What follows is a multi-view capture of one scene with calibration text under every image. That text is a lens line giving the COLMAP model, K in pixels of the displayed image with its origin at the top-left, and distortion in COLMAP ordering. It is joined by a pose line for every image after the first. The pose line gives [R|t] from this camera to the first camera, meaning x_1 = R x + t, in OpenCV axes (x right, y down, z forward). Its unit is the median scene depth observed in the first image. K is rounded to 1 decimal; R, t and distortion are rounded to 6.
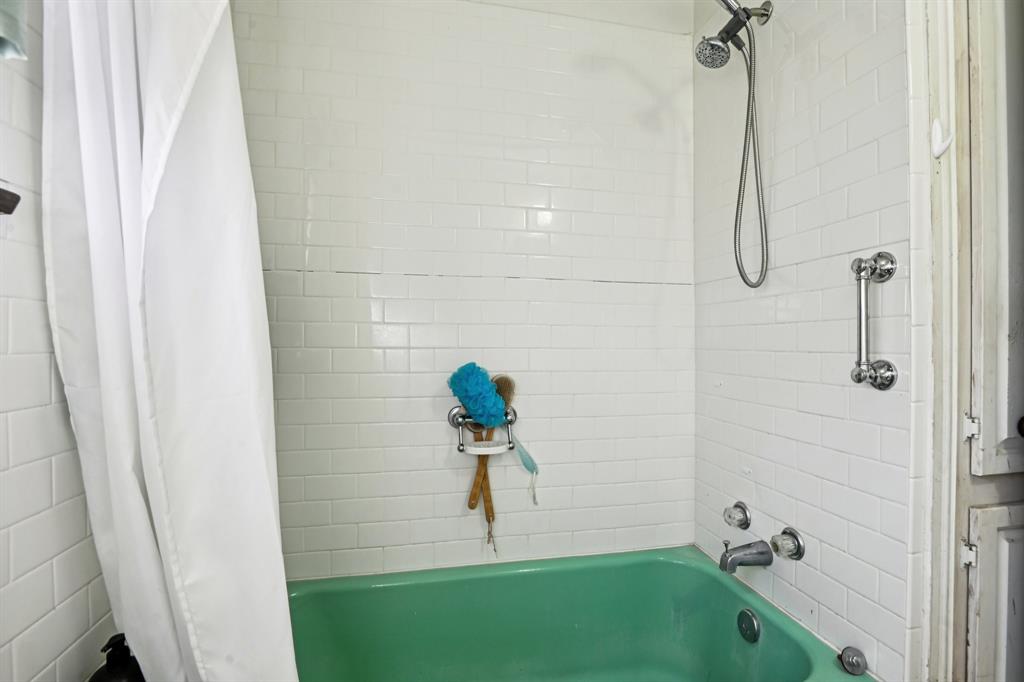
lens RADIAL K [[469.8, 0, 512.0], [0, 469.8, 341.0], [0, 0, 1]] dist [-0.018125, -0.000208]
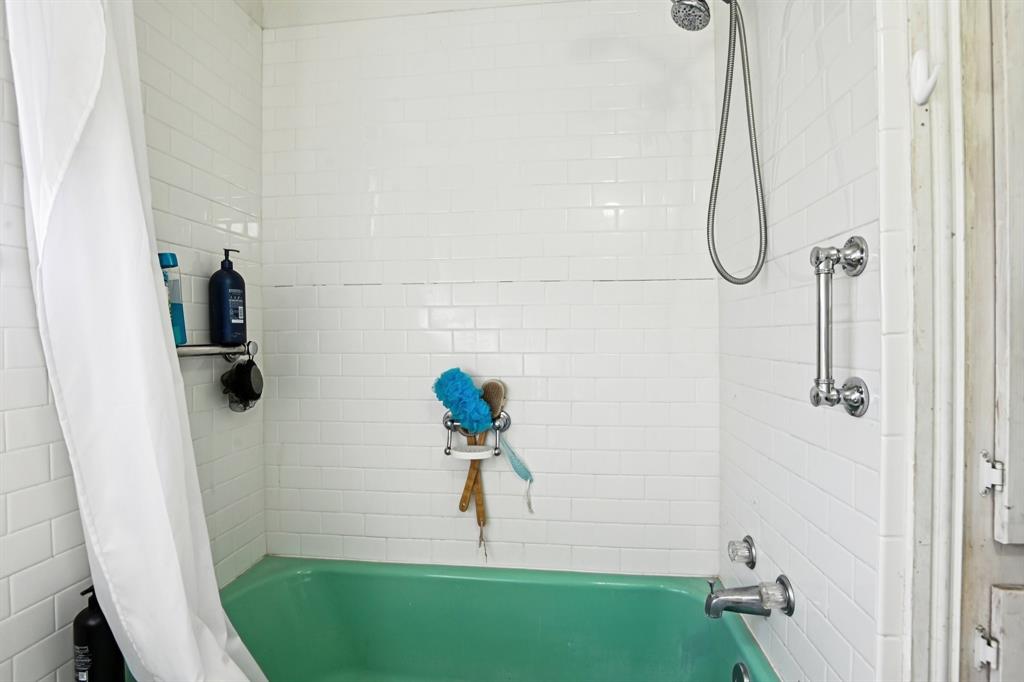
lens RADIAL K [[470.5, 0, 511.5], [0, 470.5, 337.6], [0, 0, 1]] dist [-0.017715, 0.000158]
pose [[0.952156, -0.008957, -0.305480, 0.404806], [0.011258, 0.999920, 0.005769, -0.029411], [0.305404, -0.008932, 0.952181, 0.076478]]
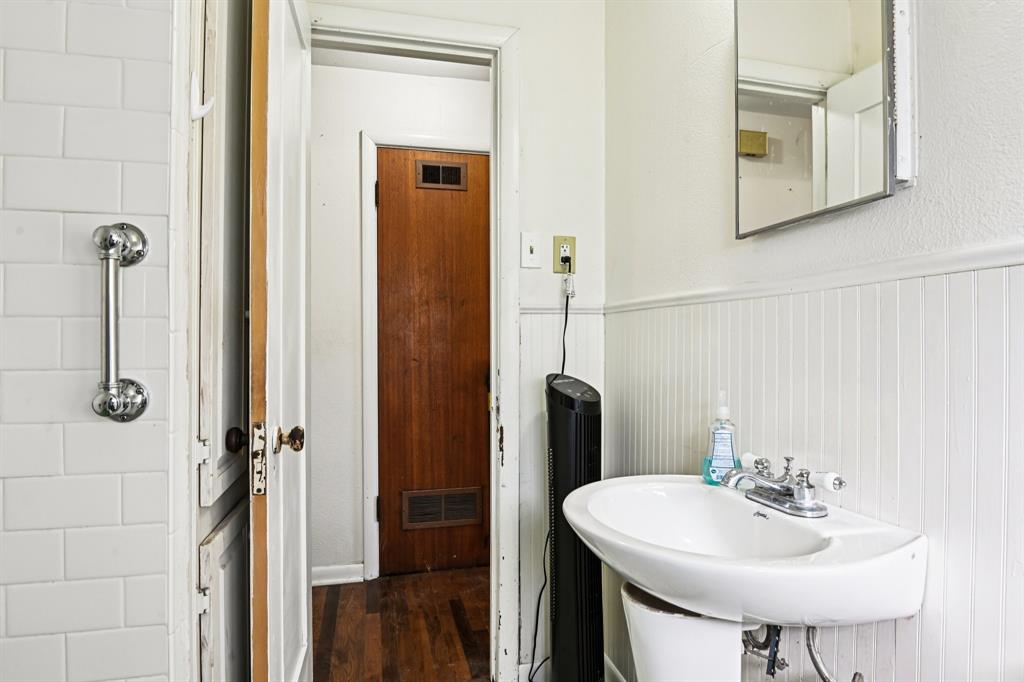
lens RADIAL K [[596.3, 0, 513.3], [0, 596.3, 343.7], [0, 0, 1]] dist [-0.004152, -0.001104]
pose [[-0.028995, -0.001477, 0.999578, -0.093524], [-0.003364, 0.999993, 0.001380, -0.012176], [-0.999574, -0.003323, -0.029000, 0.365528]]
